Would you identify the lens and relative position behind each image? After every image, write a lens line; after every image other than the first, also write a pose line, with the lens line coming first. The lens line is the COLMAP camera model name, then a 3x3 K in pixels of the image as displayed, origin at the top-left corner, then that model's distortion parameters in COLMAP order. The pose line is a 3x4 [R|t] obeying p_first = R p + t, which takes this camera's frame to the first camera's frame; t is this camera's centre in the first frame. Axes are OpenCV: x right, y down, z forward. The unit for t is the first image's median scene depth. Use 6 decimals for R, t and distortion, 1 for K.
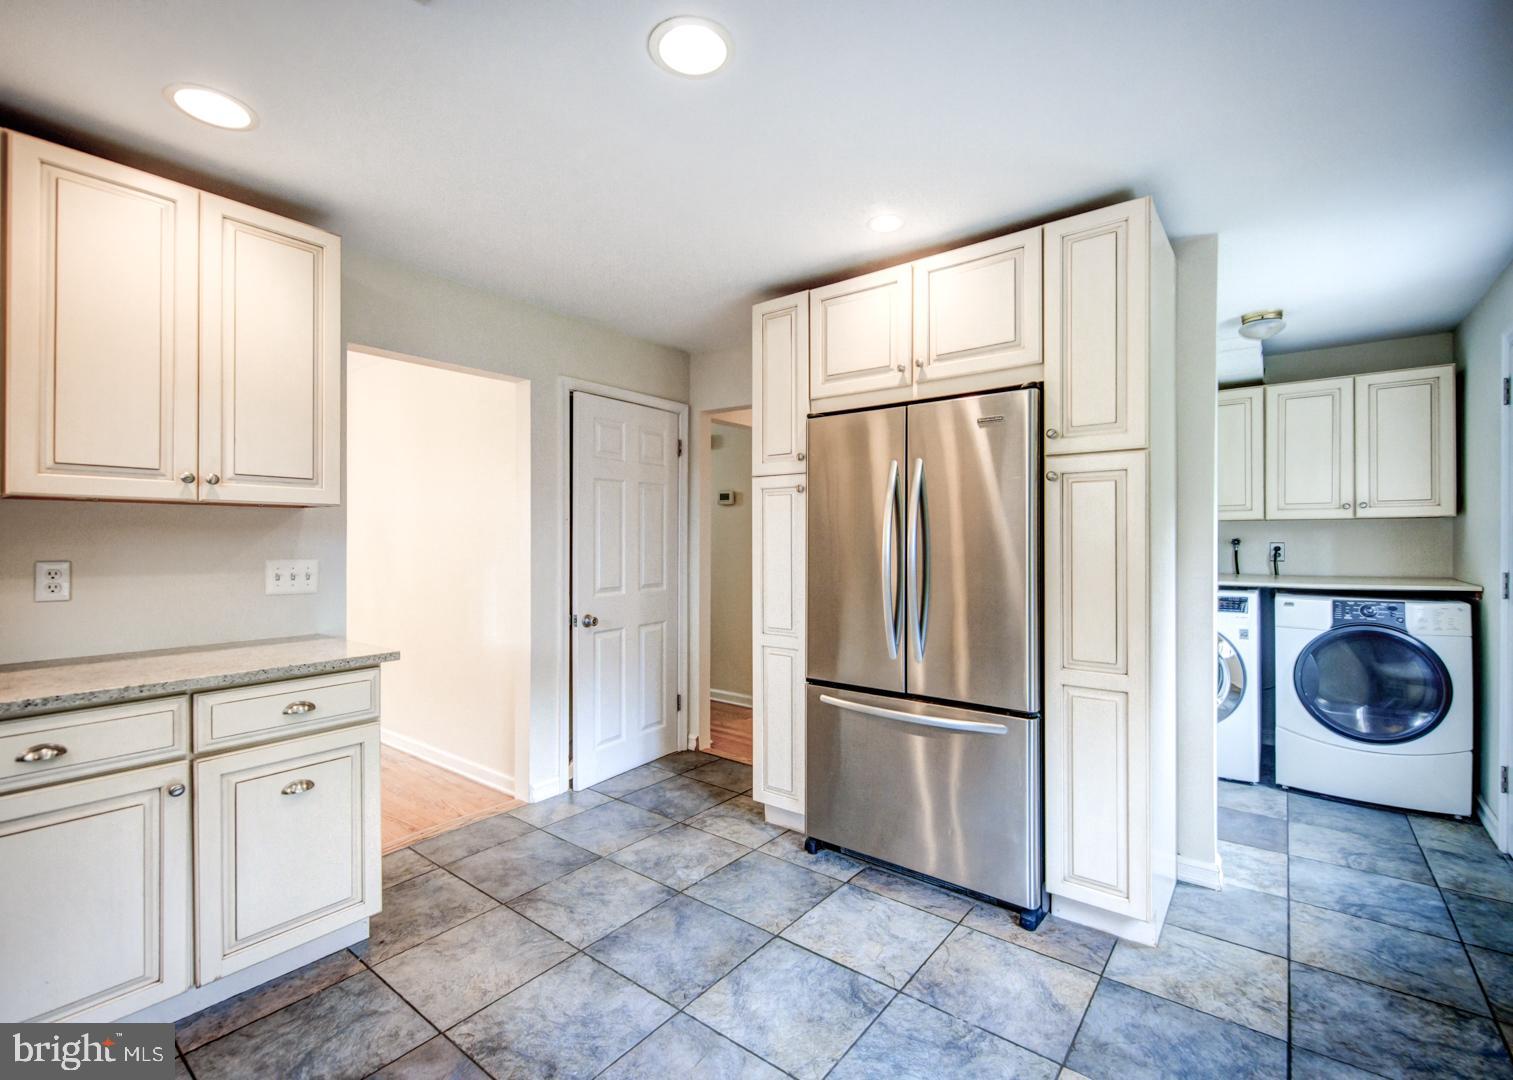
lens RADIAL K [[685.8, 0, 753.0], [0, 685.8, 541.1], [0, 0, 1]] dist [0.007679, -0.002631]
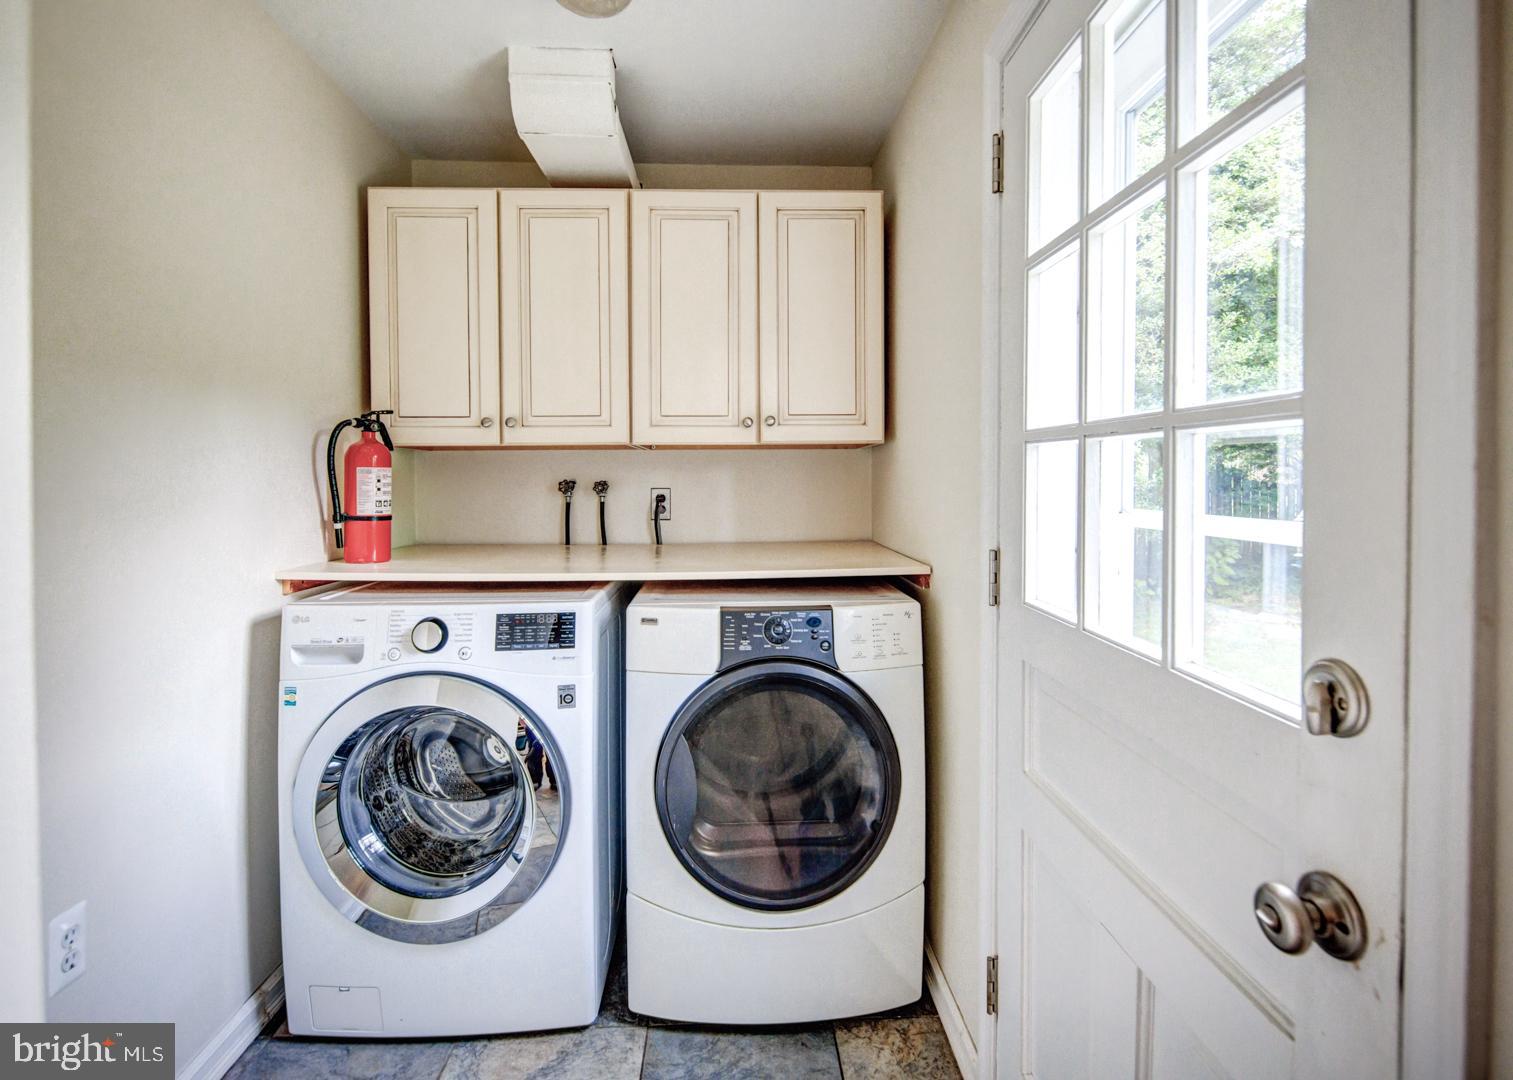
lens RADIAL K [[685.8, 0, 742.1], [0, 685.8, 497.3], [0, 0, 1]] dist [0.007679, -0.002631]
pose [[0.777810, -0.010447, 0.628412, 0.533470], [0.001993, 0.999898, 0.014157, 0.002598], [-0.628496, -0.009759, 0.777751, 0.598374]]
